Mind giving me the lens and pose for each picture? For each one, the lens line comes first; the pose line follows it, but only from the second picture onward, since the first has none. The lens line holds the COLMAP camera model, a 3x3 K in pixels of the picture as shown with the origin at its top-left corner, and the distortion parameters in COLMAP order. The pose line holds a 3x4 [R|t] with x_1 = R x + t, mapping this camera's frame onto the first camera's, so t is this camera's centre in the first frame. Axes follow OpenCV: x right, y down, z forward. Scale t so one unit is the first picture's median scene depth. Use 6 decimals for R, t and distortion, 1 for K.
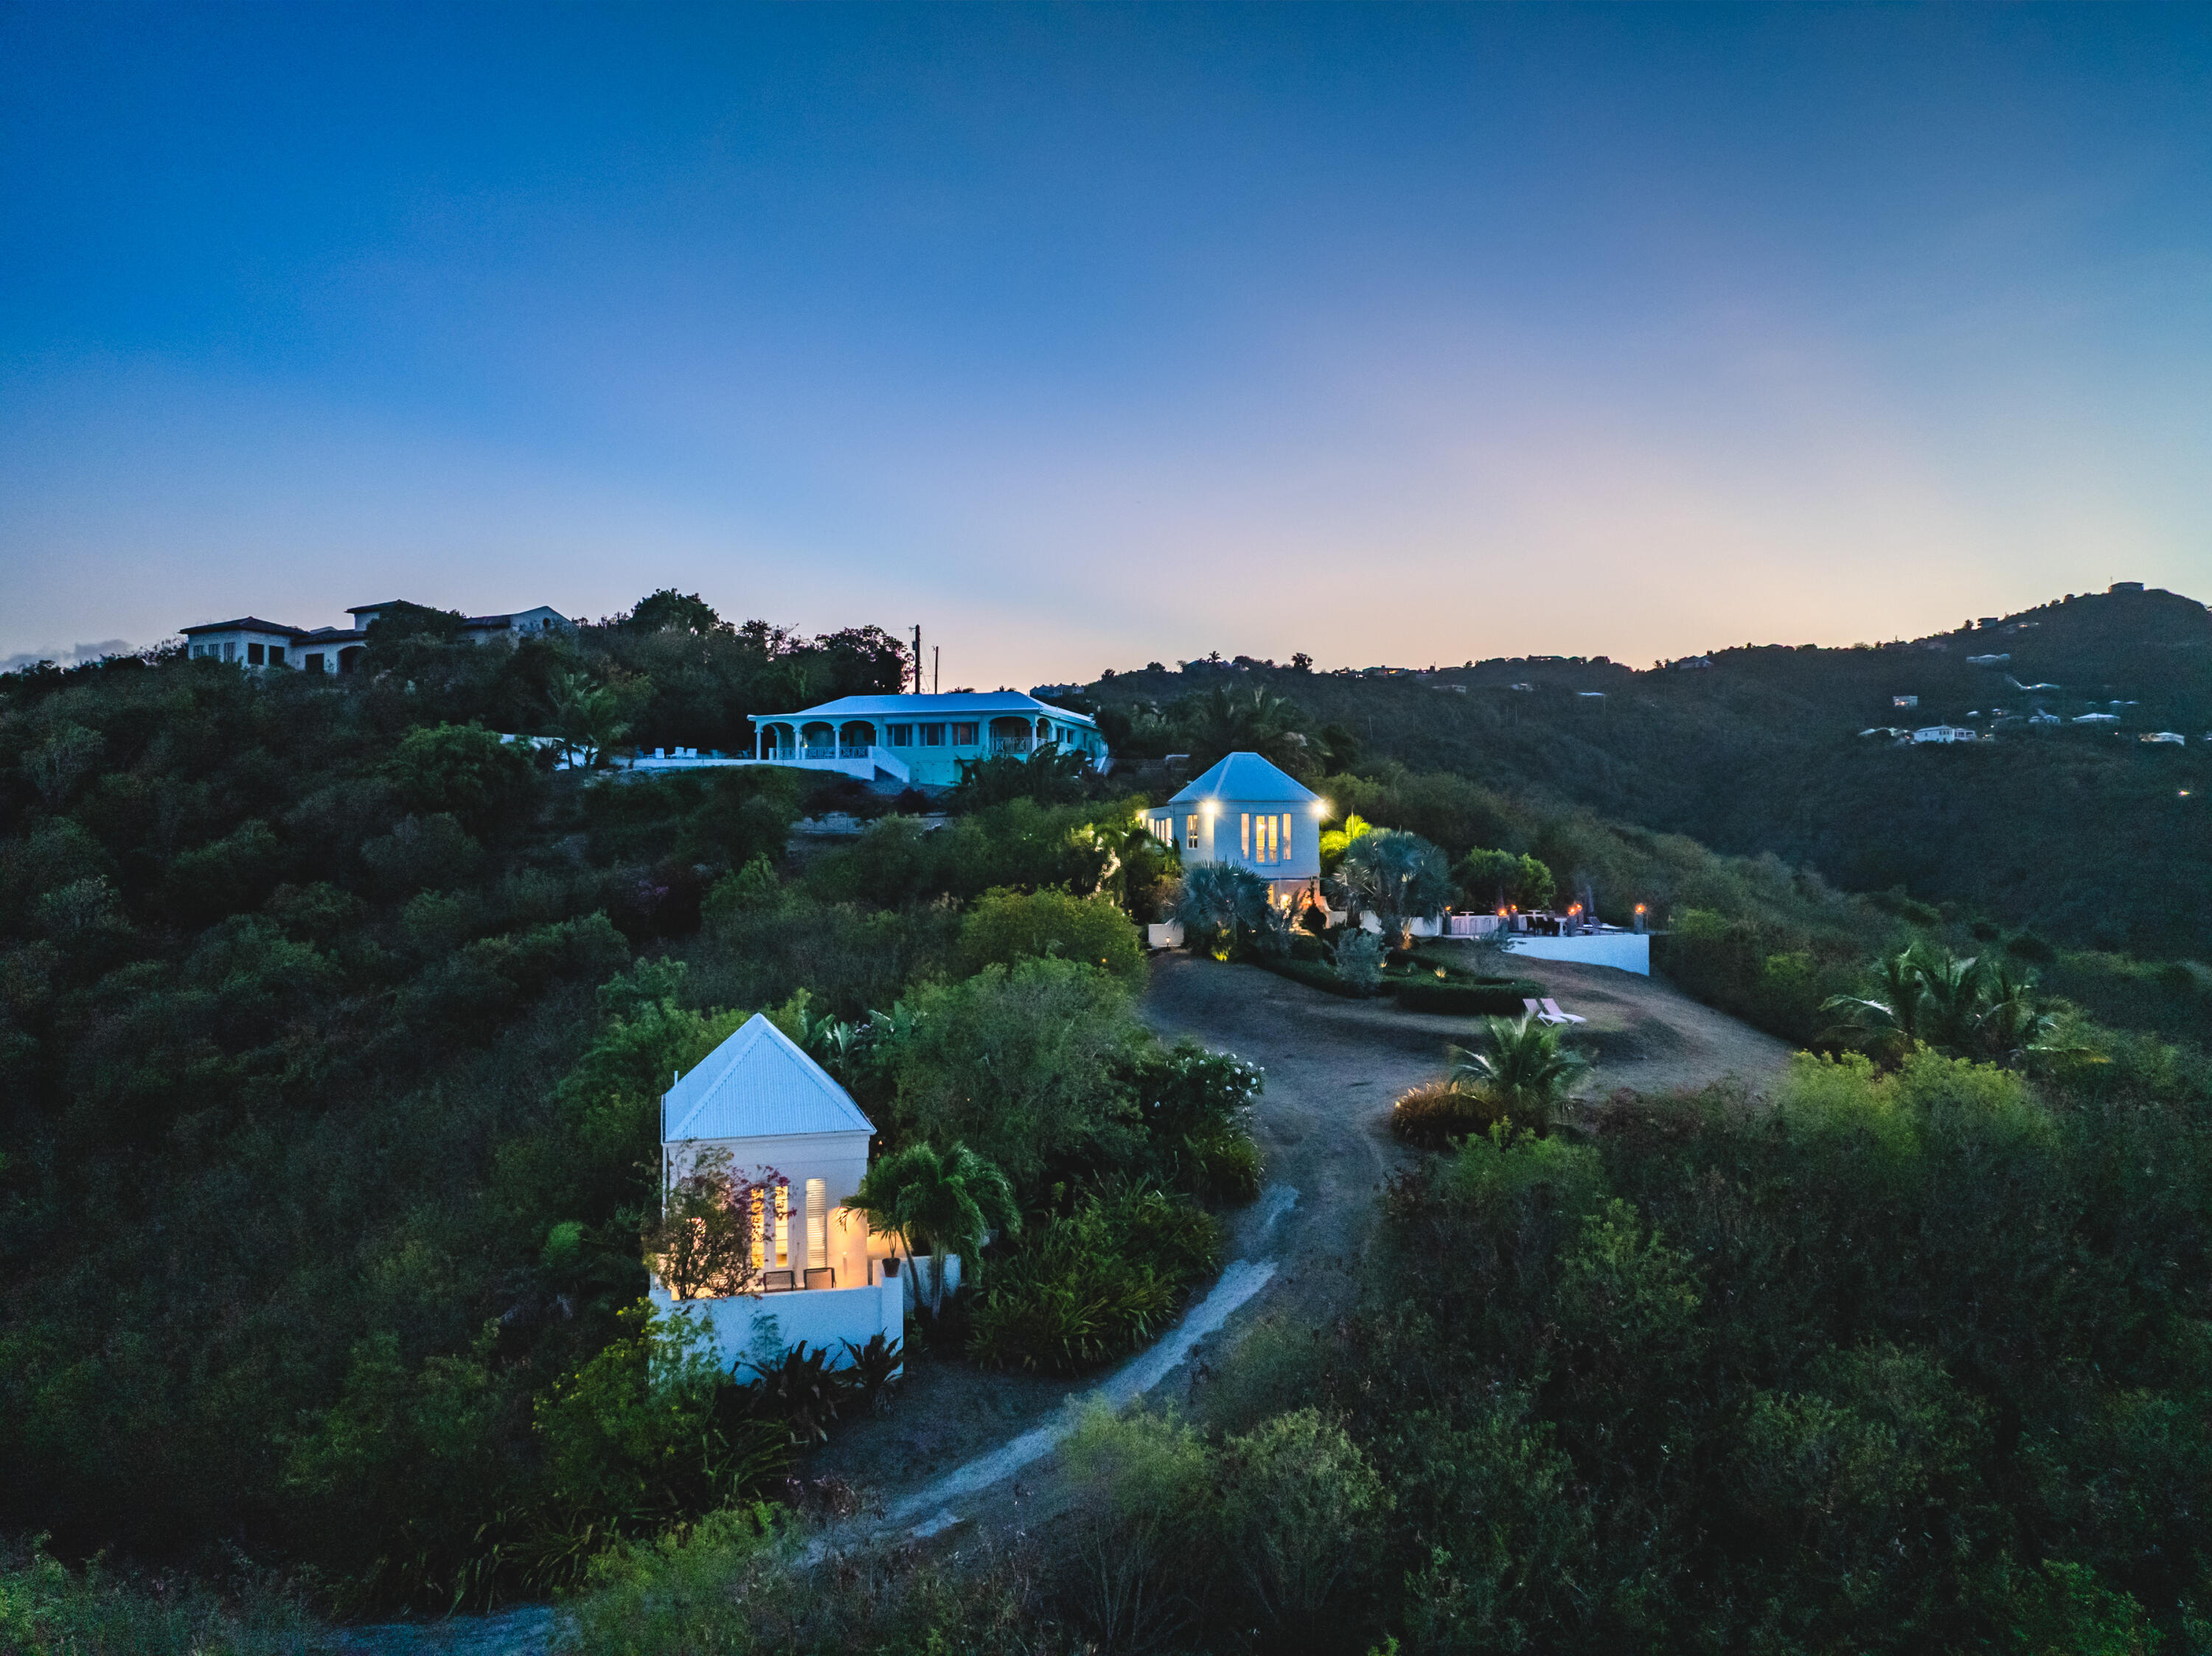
lens RADIAL K [[1560.8, 0, 1113.4], [0, 1560.8, 834.2], [0, 0, 1]] dist [-0.039942, -0.005443]
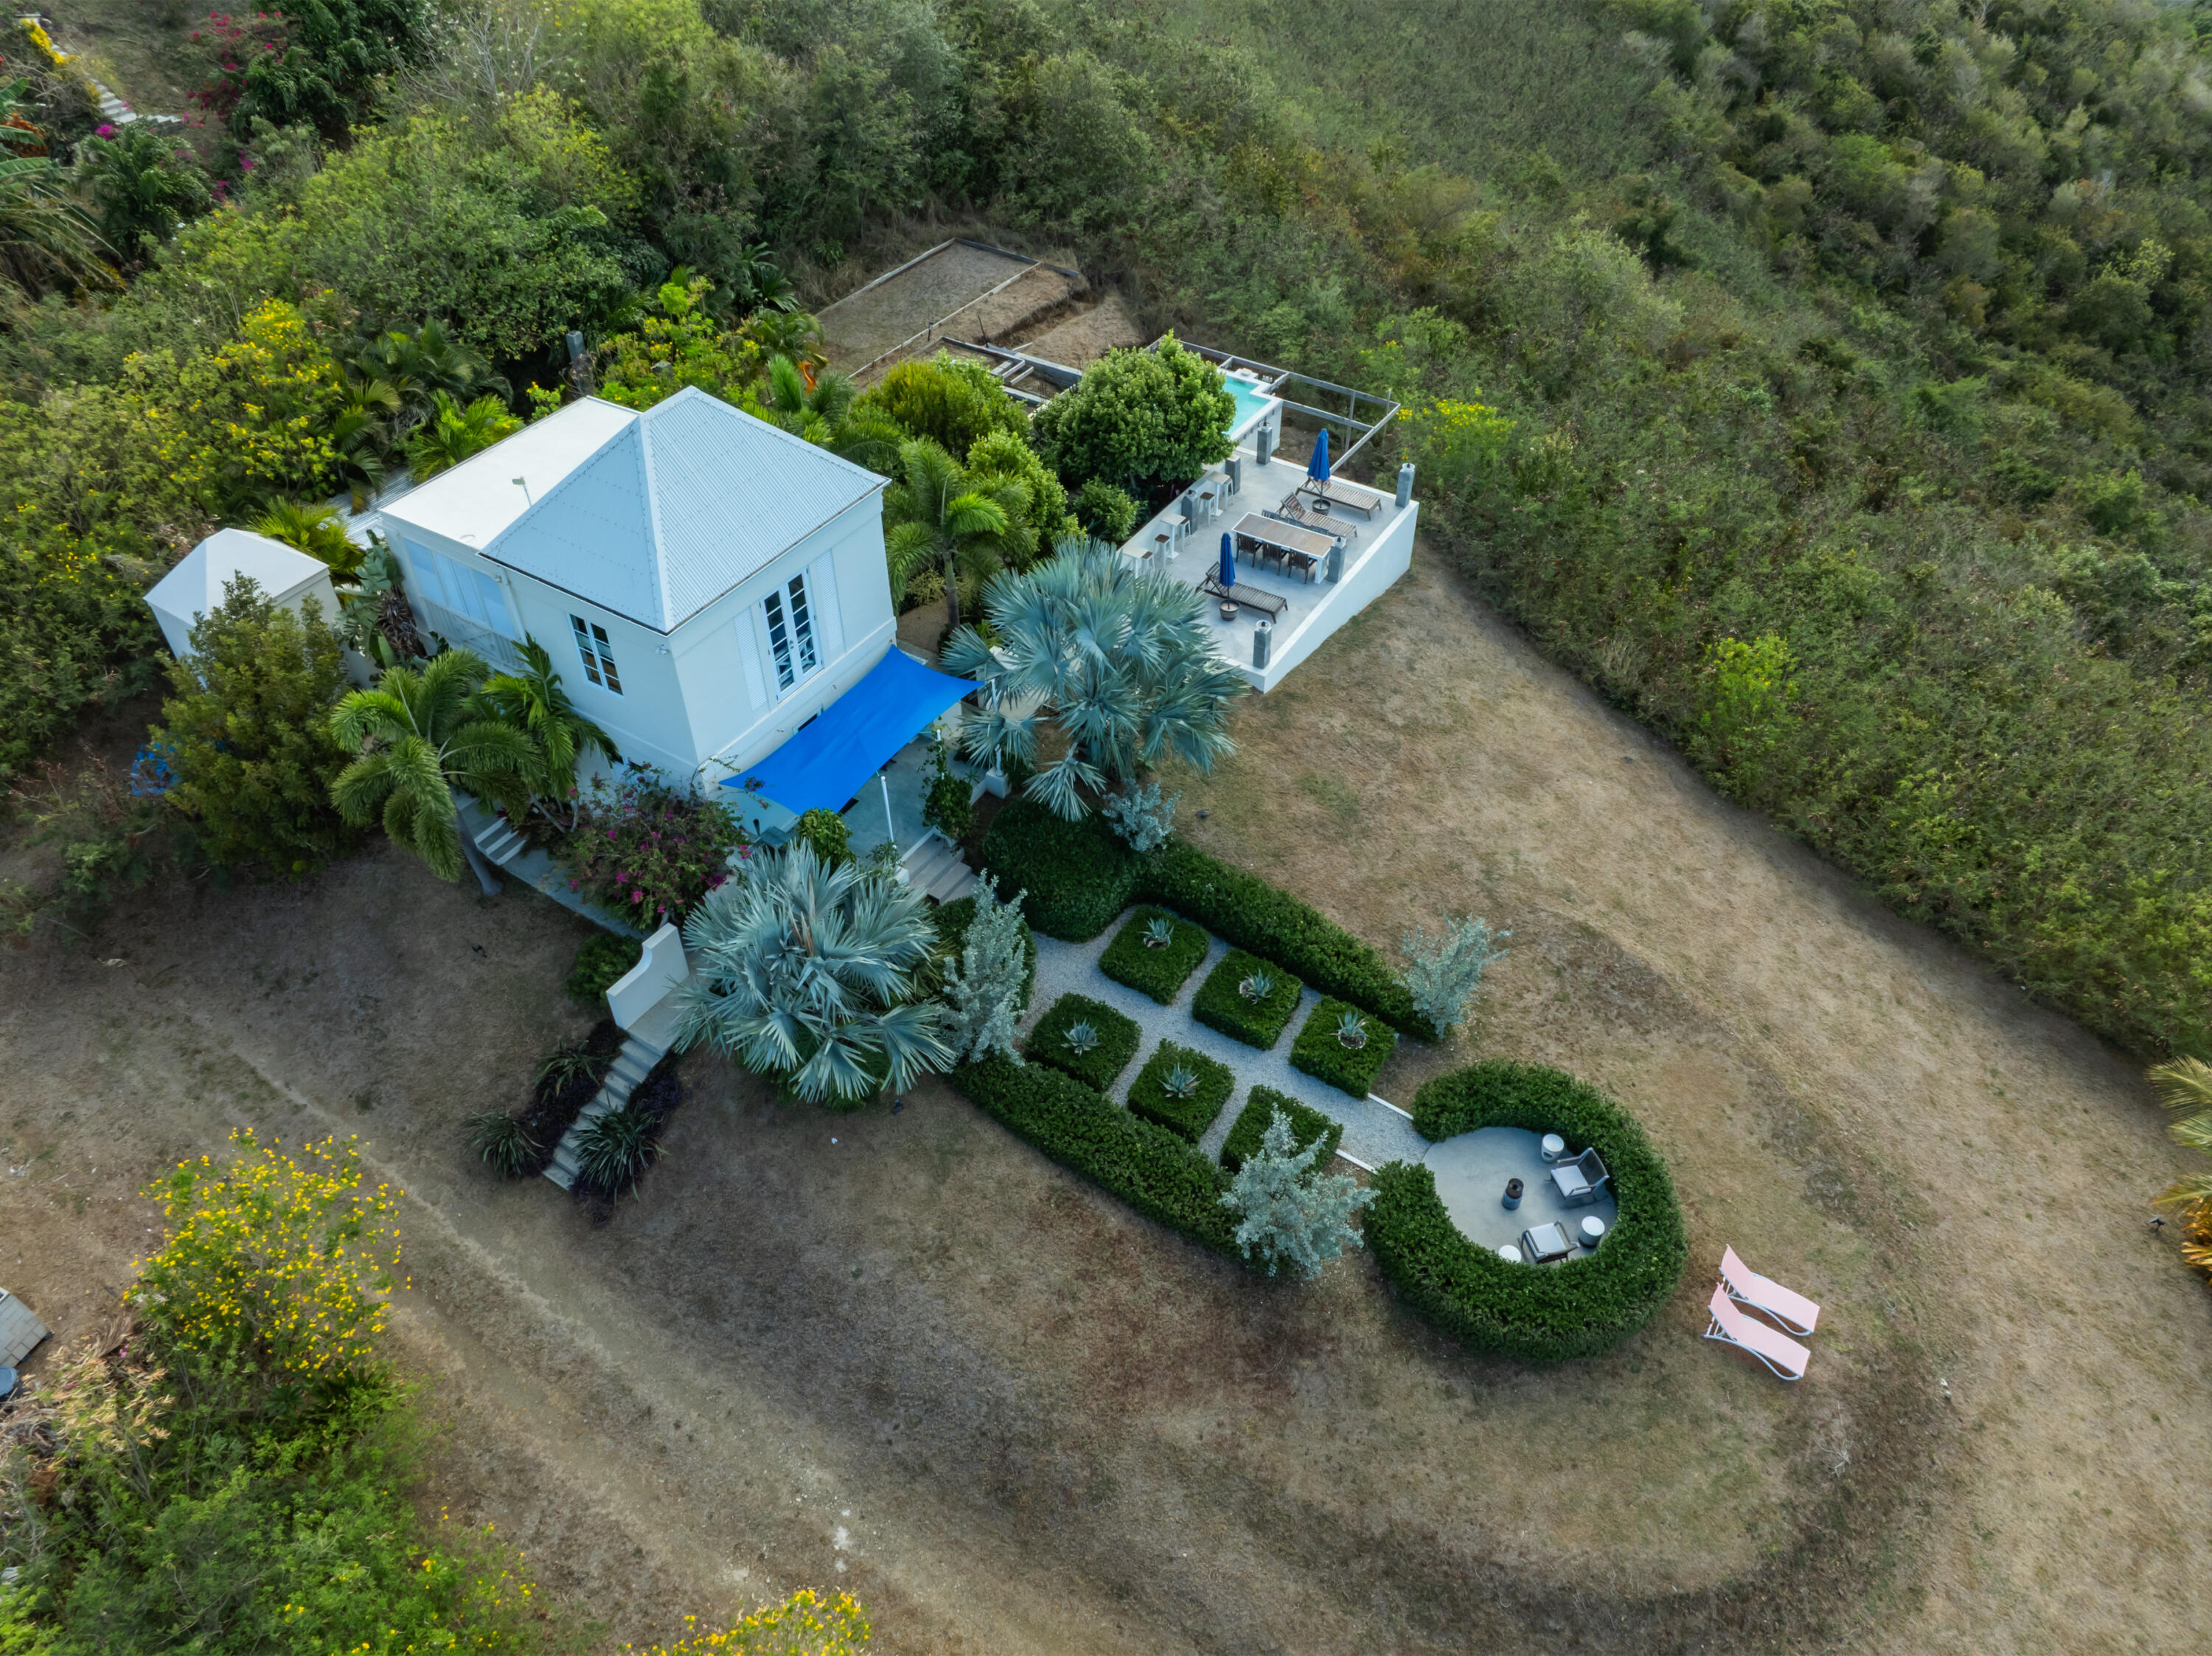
lens RADIAL K [[1544.3, 0, 1116.8], [0, 1544.3, 850.9], [0, 0, 1]] dist [-0.047502, 0.026591]
pose [[0.832987, -0.378336, 0.403727, -0.009647], [-0.009732, 0.719548, 0.694374, -0.175118], [-0.553208, -0.582333, 0.595692, 0.515316]]
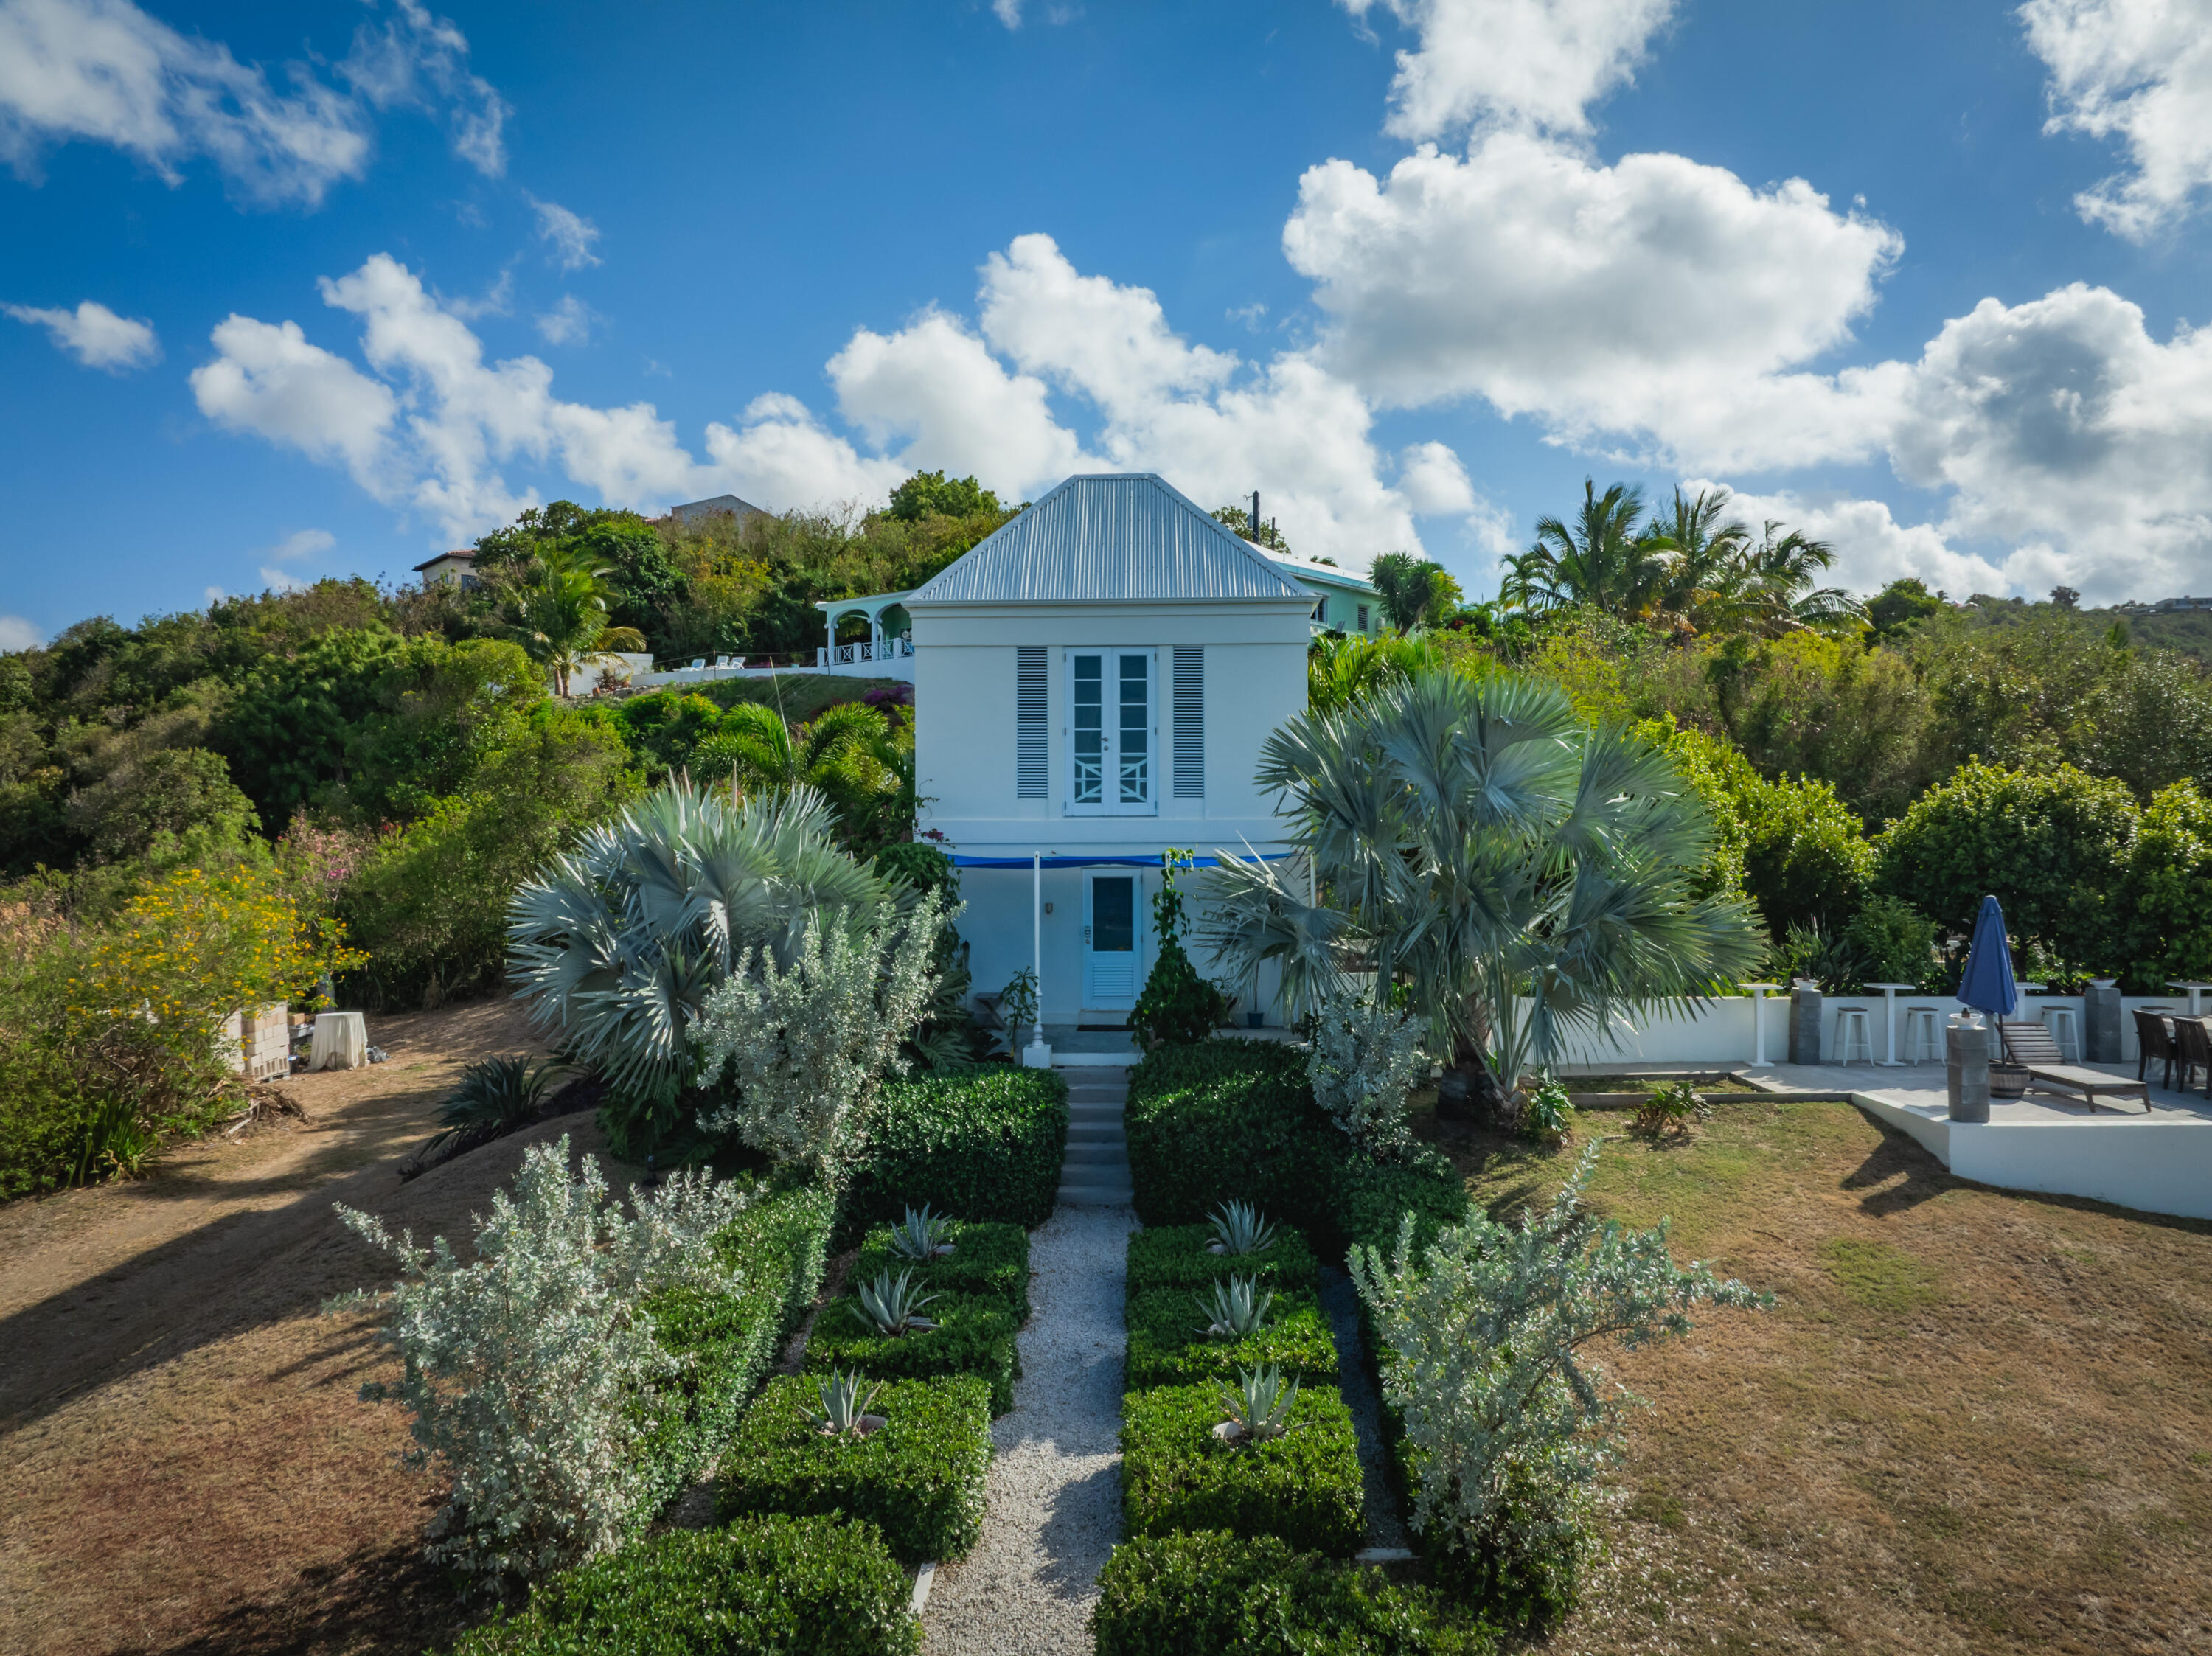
lens RADIAL K [[1555.8, 0, 1106.0], [0, 1555.8, 828.0], [0, 0, 1]] dist [-0.035121, 0.026077]
pose [[0.899026, -0.000345, -0.437896, 0.174912], [0.002679, 0.999985, 0.004714, 0.015982], [0.437887, -0.005411, 0.899014, 0.546759]]
